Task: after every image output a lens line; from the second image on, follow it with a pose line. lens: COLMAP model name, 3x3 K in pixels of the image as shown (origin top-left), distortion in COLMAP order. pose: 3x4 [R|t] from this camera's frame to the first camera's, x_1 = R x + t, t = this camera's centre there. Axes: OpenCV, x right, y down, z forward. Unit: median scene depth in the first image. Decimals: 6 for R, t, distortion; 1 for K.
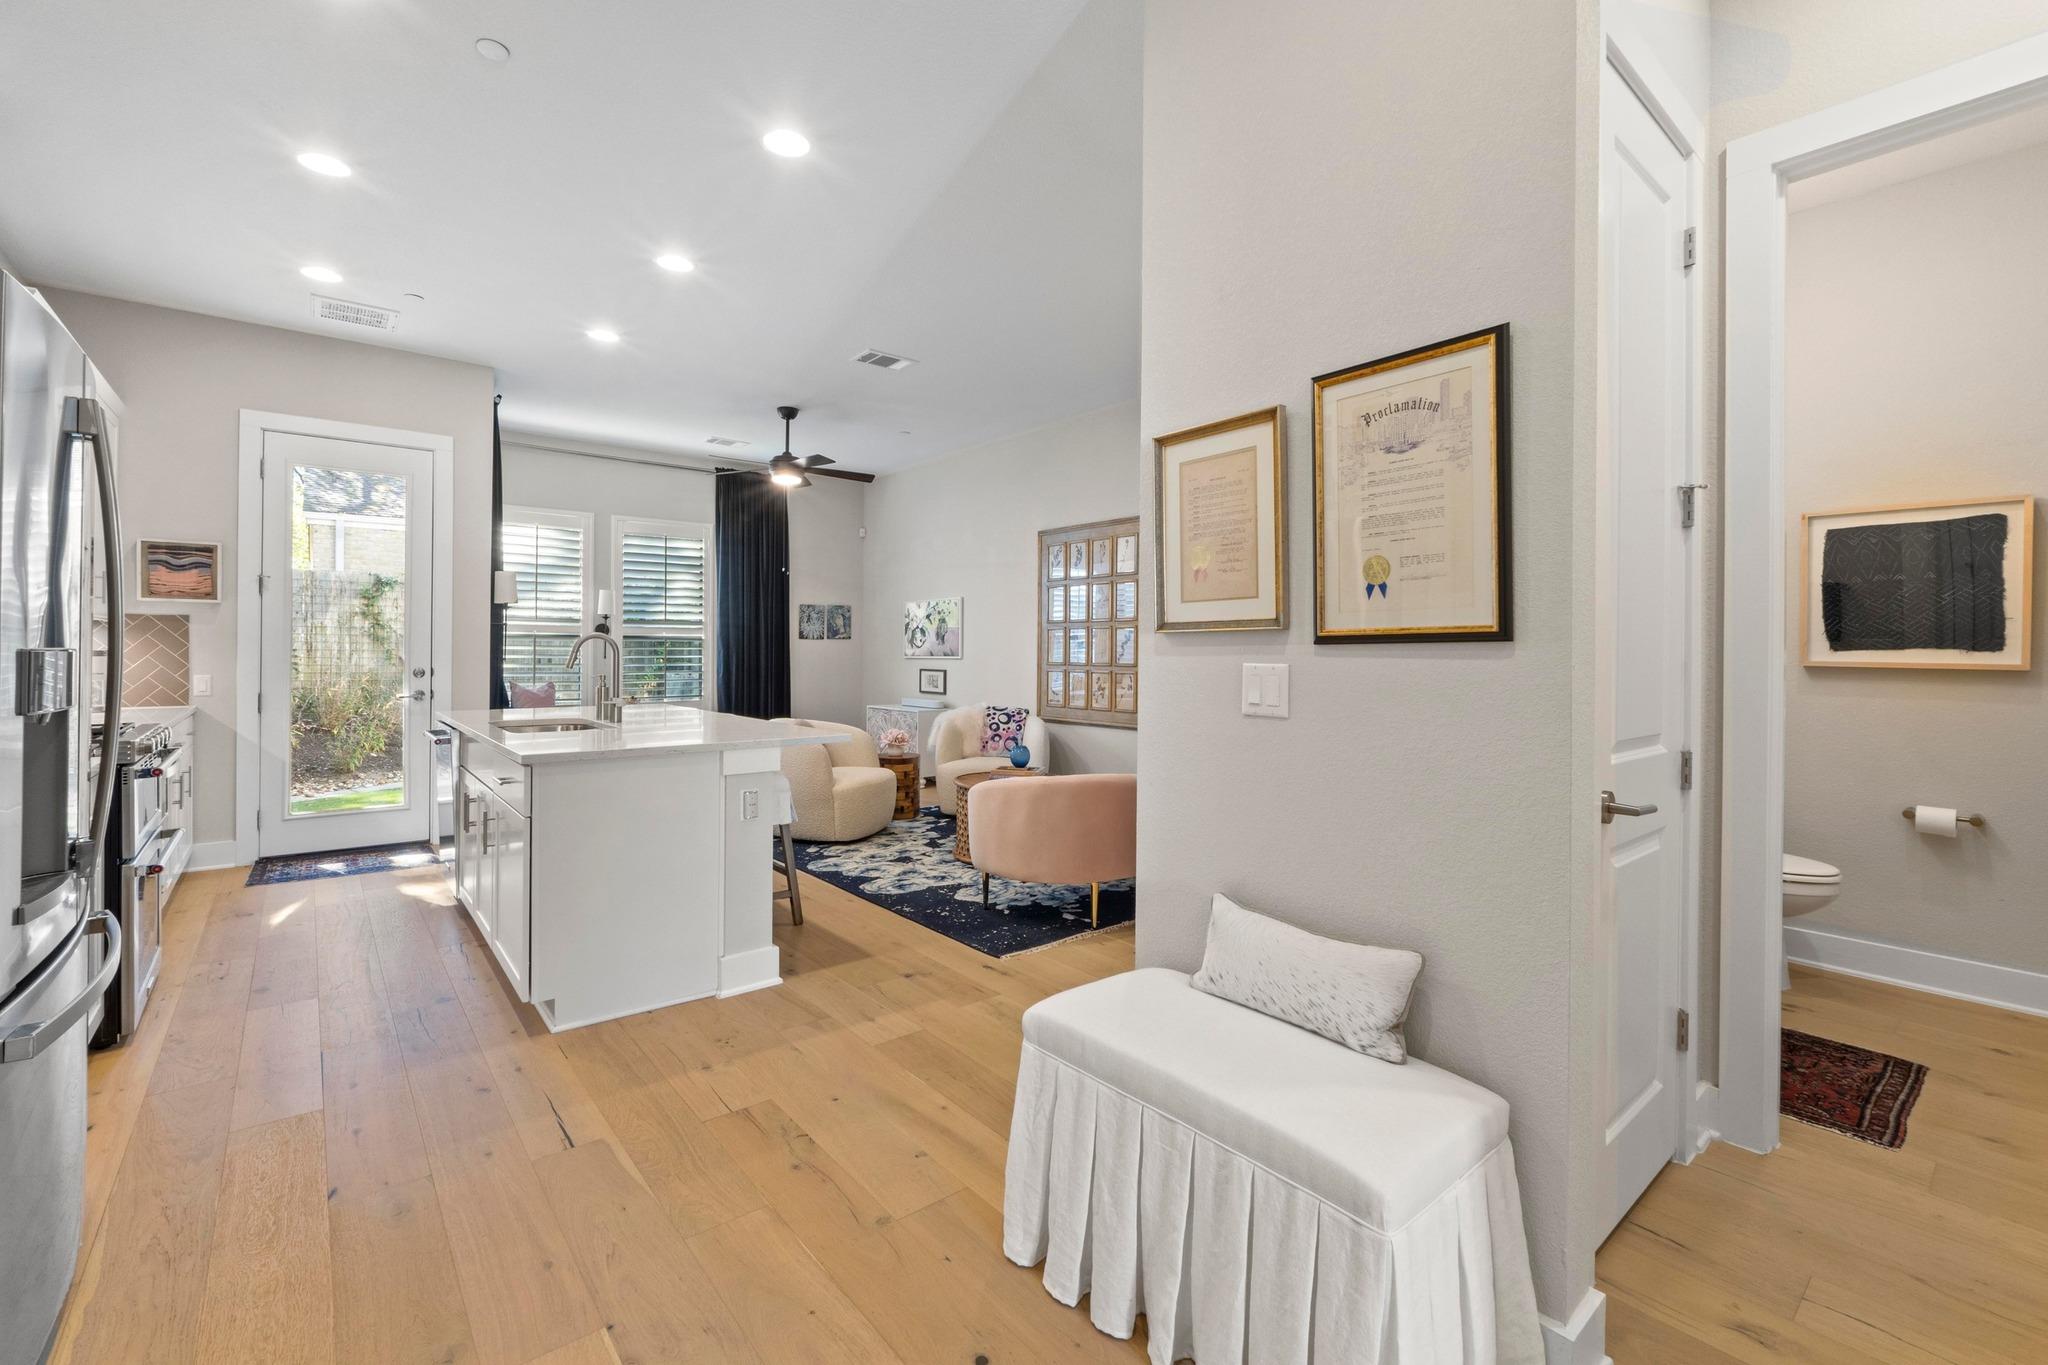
lens RADIAL K [[867.7, 0, 1020.0], [0, 867.7, 647.7], [0, 0, 1]] dist [-0.008619, -0.000096]
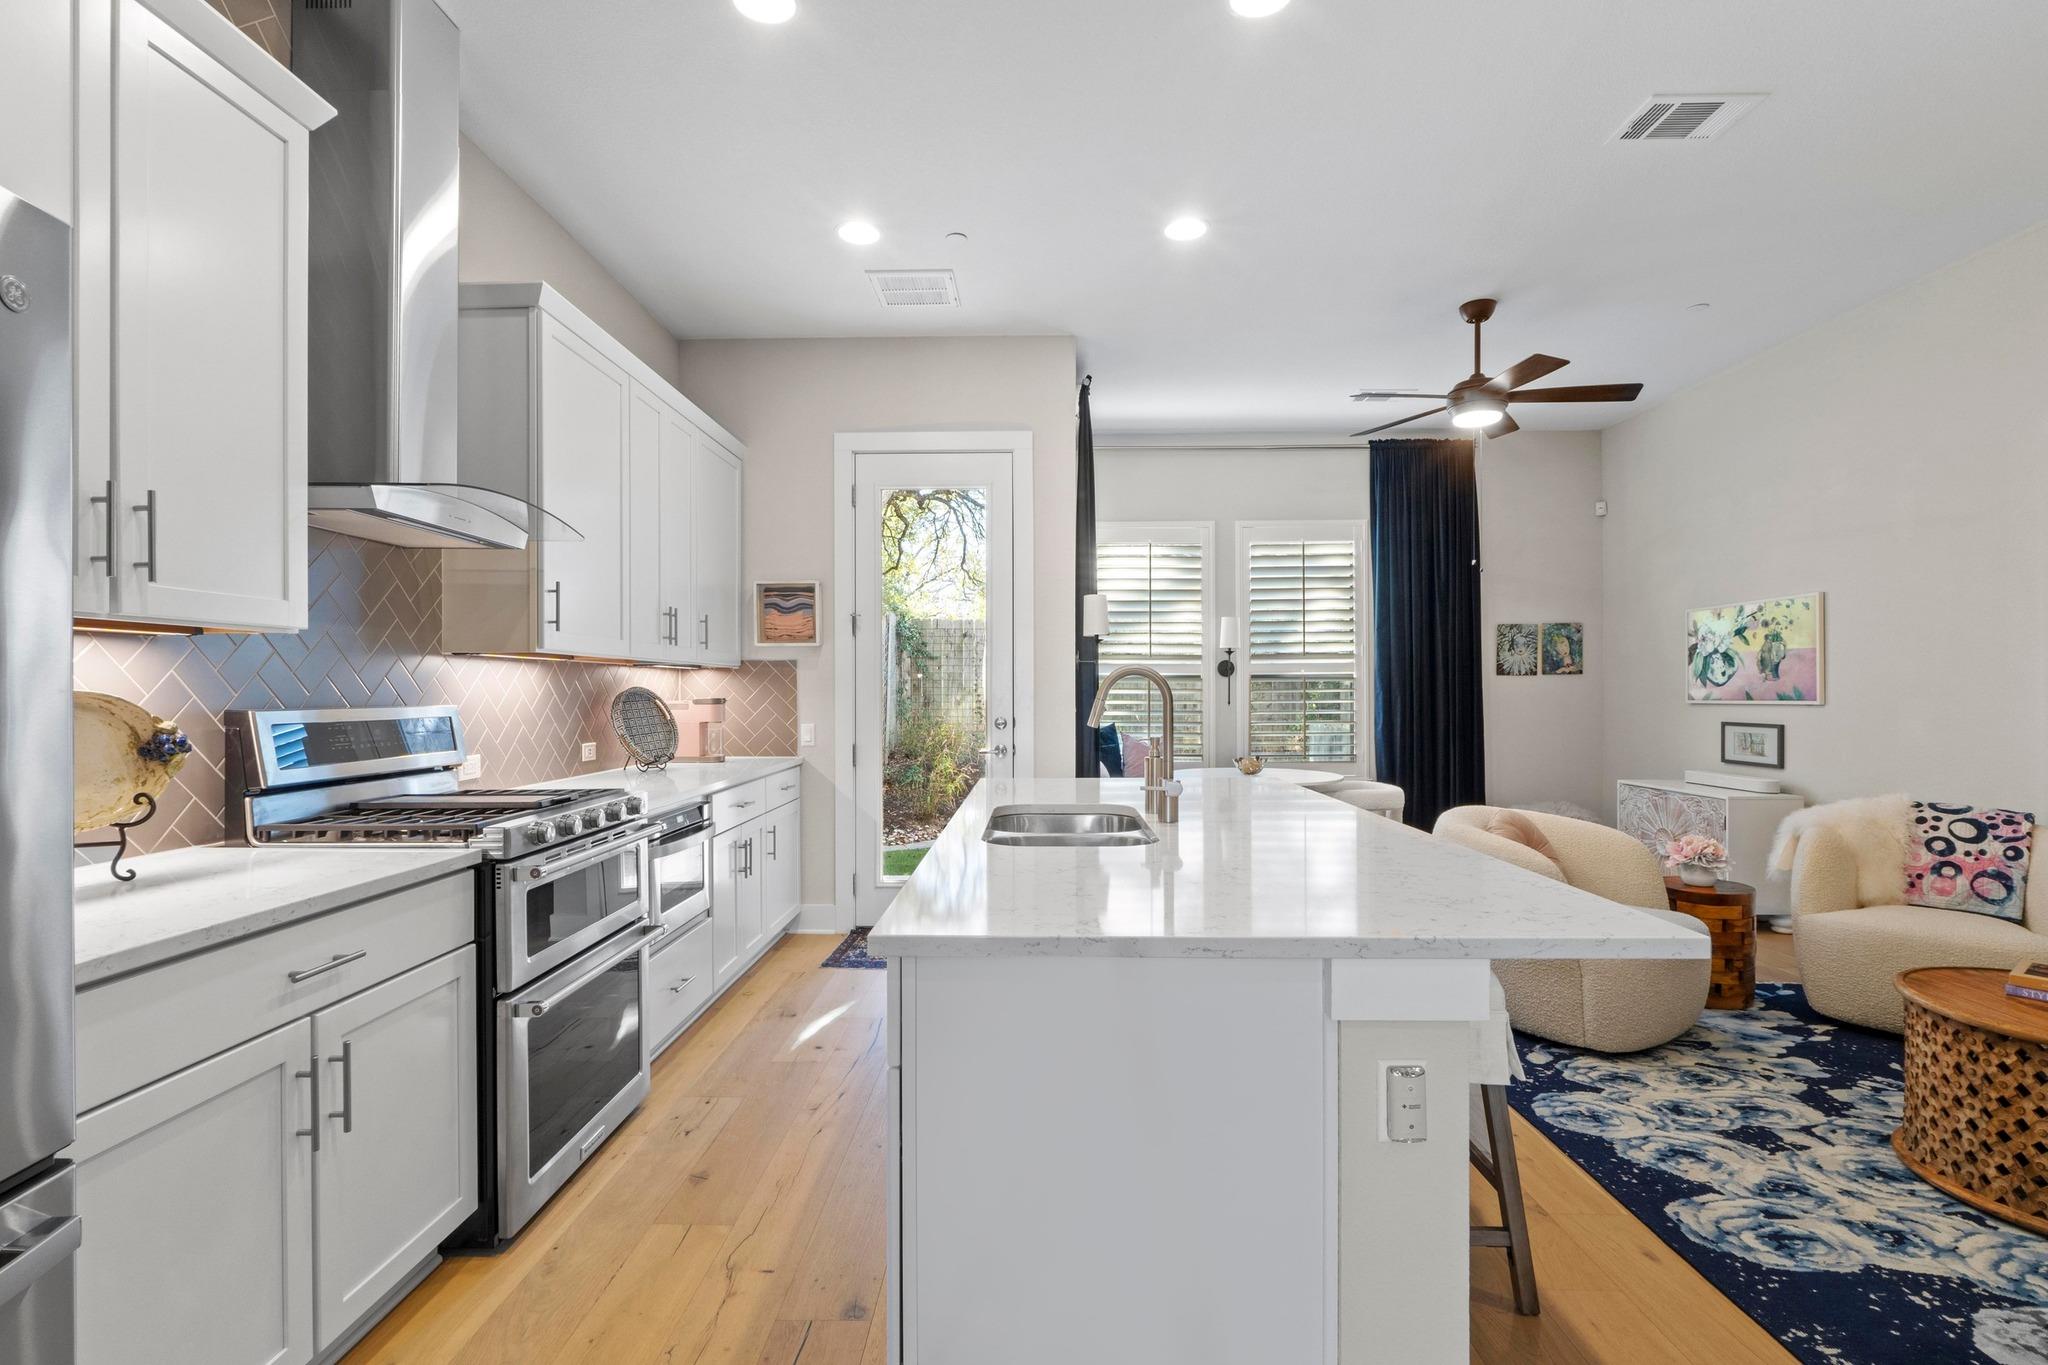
lens RADIAL K [[933.4, 0, 1020.9], [0, 933.4, 689.4], [0, 0, 1]] dist [-0.007266, 0.000546]
pose [[0.756687, -0.009523, -0.653708, -0.081882], [0.009576, 0.999948, -0.003483, -0.000040], [0.653708, -0.003624, 0.756739, 0.279189]]
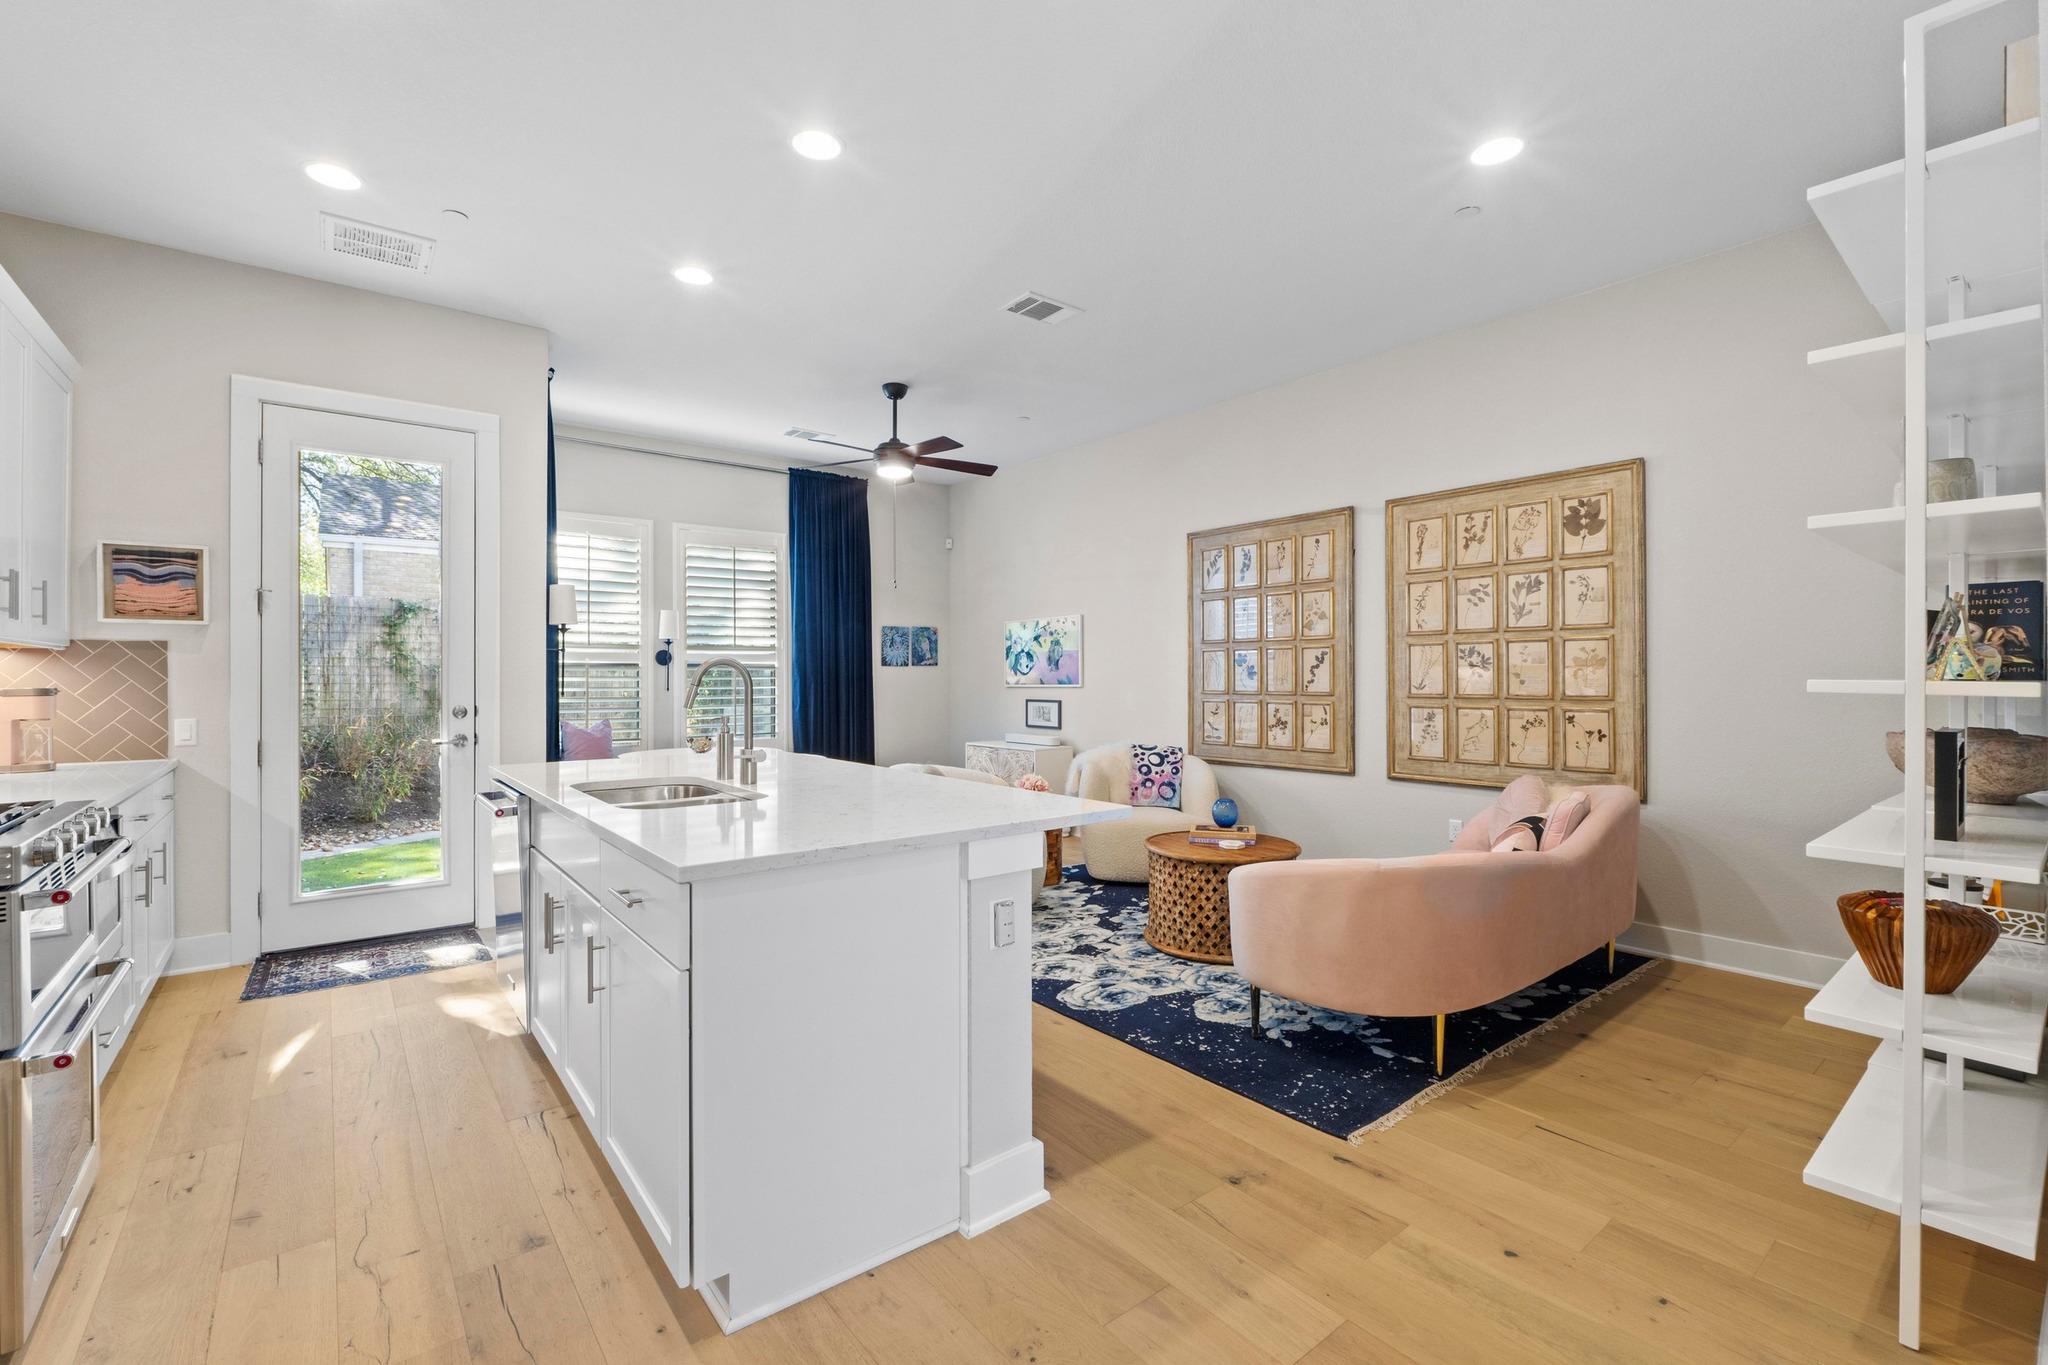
lens RADIAL K [[877.2, 0, 1018.5], [0, 877.2, 672.2], [0, 0, 1]] dist [-0.007430, -0.000101]
pose [[0.999749, -0.009609, -0.020237, -0.136829], [0.009567, 0.999952, -0.002148, -0.000846], [0.020257, 0.001953, 0.999793, 0.171125]]
